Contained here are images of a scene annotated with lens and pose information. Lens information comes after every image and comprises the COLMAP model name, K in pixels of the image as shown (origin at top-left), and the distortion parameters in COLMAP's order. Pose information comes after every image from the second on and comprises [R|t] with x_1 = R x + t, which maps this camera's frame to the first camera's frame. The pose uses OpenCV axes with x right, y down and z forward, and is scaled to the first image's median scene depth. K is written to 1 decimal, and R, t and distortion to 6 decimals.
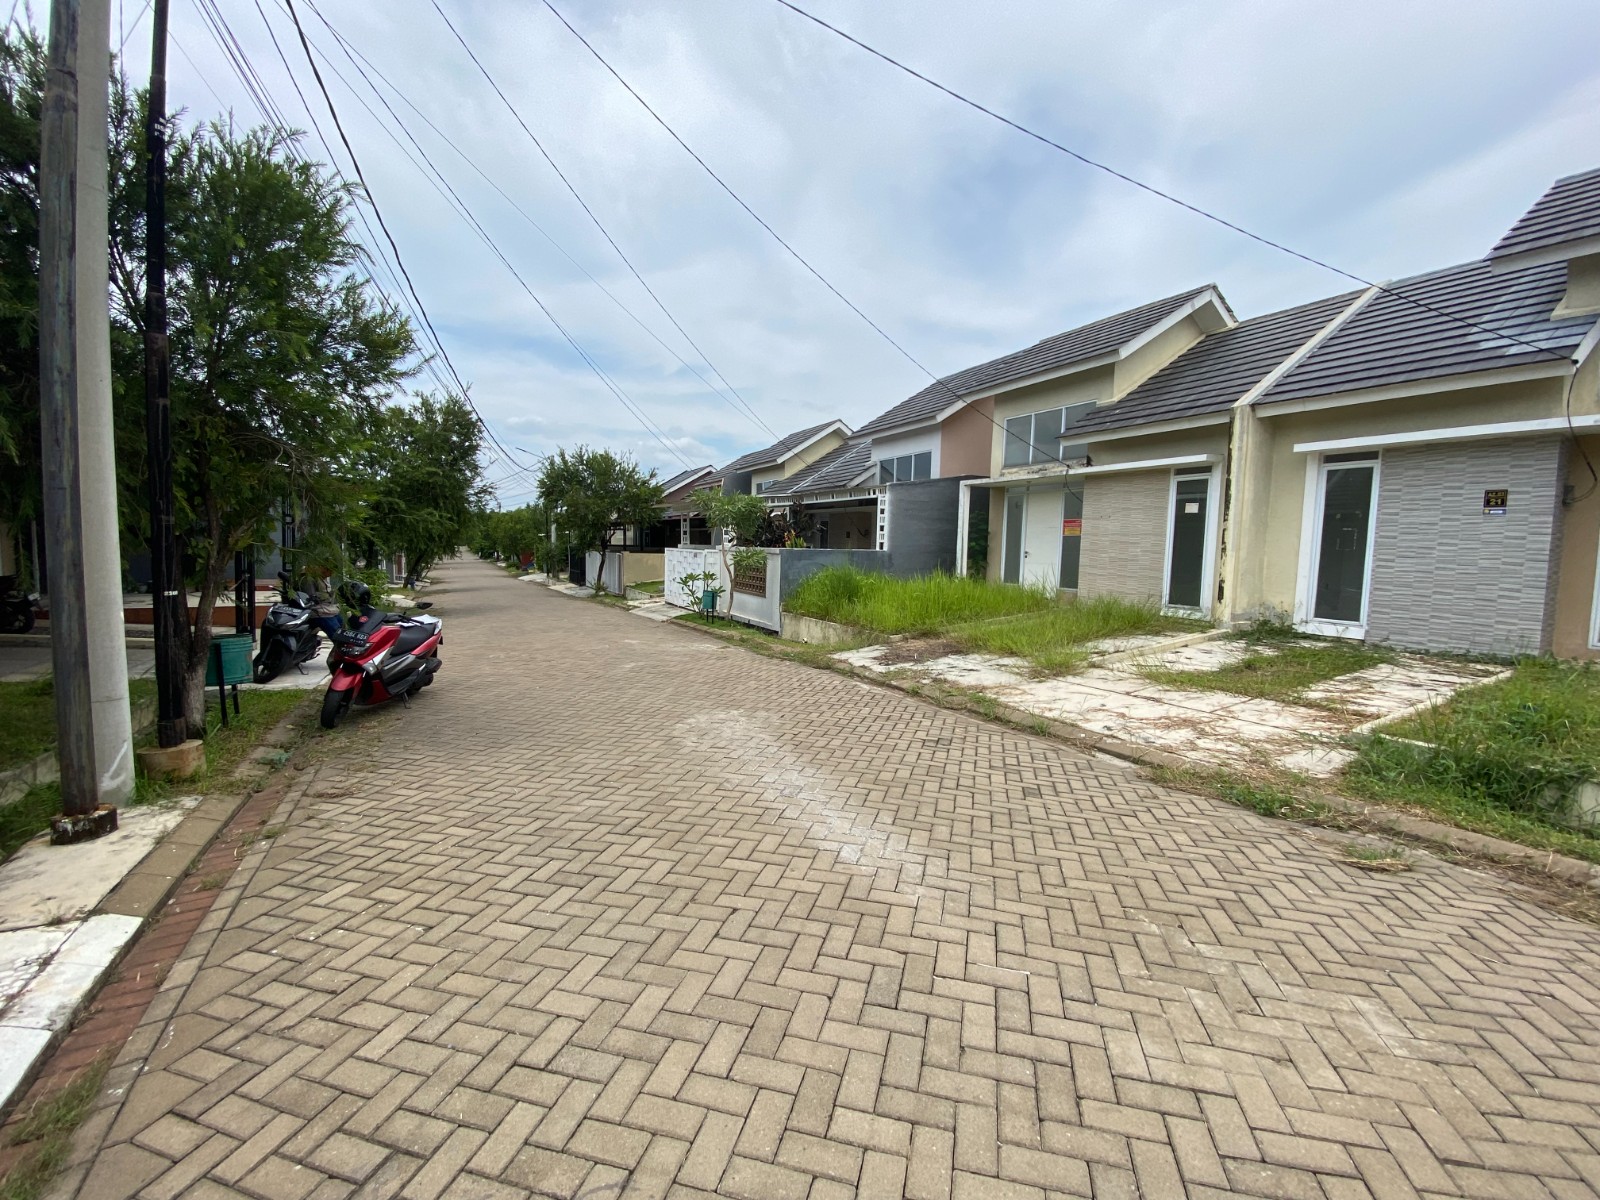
lens RADIAL K [[634.2, 0, 800.0], [0, 634.2, 600.0], [0, 0, 1]] dist [-0.000155, -0.014137]
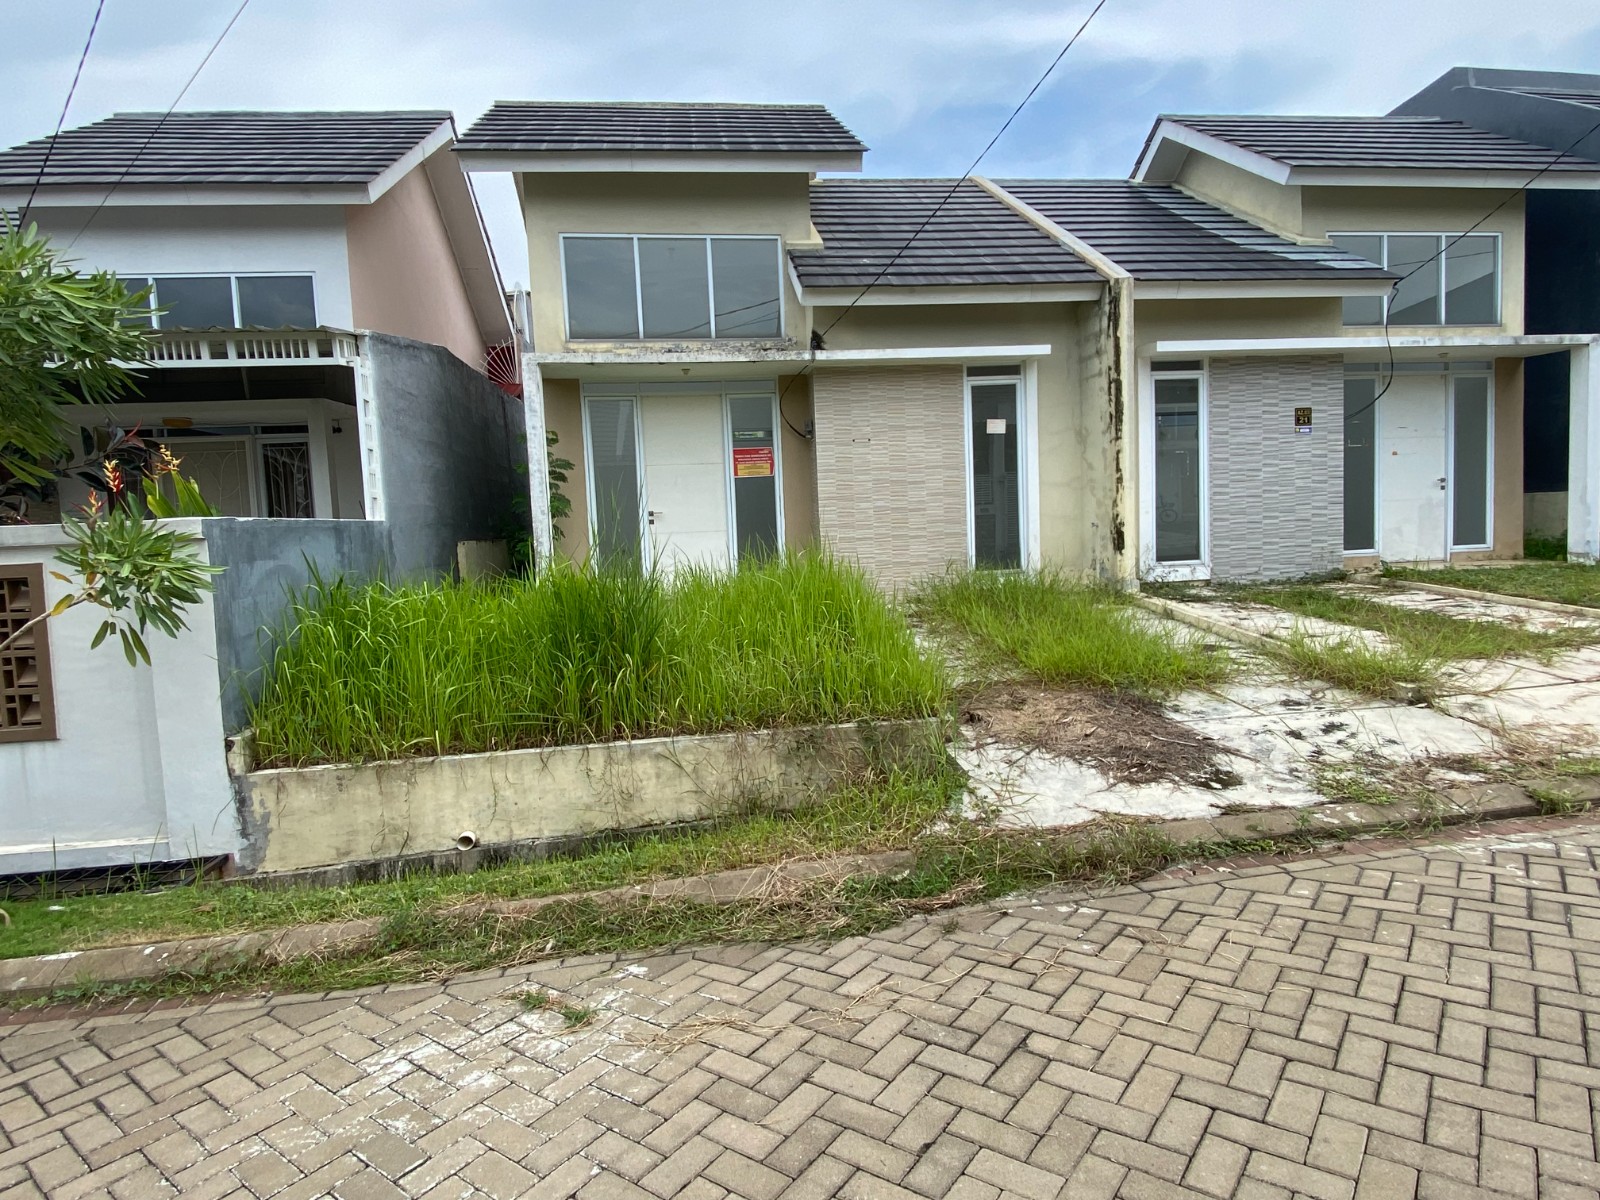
lens RADIAL K [[871.2, 0, 804.7], [0, 871.2, 591.8], [0, 0, 1]] dist [0.054120, -0.056980]
pose [[0.359442, -0.107354, 0.926972, -0.350047], [0.131374, 0.989289, 0.063630, -0.057409], [-0.923874, 0.098908, 0.369695, 0.875573]]
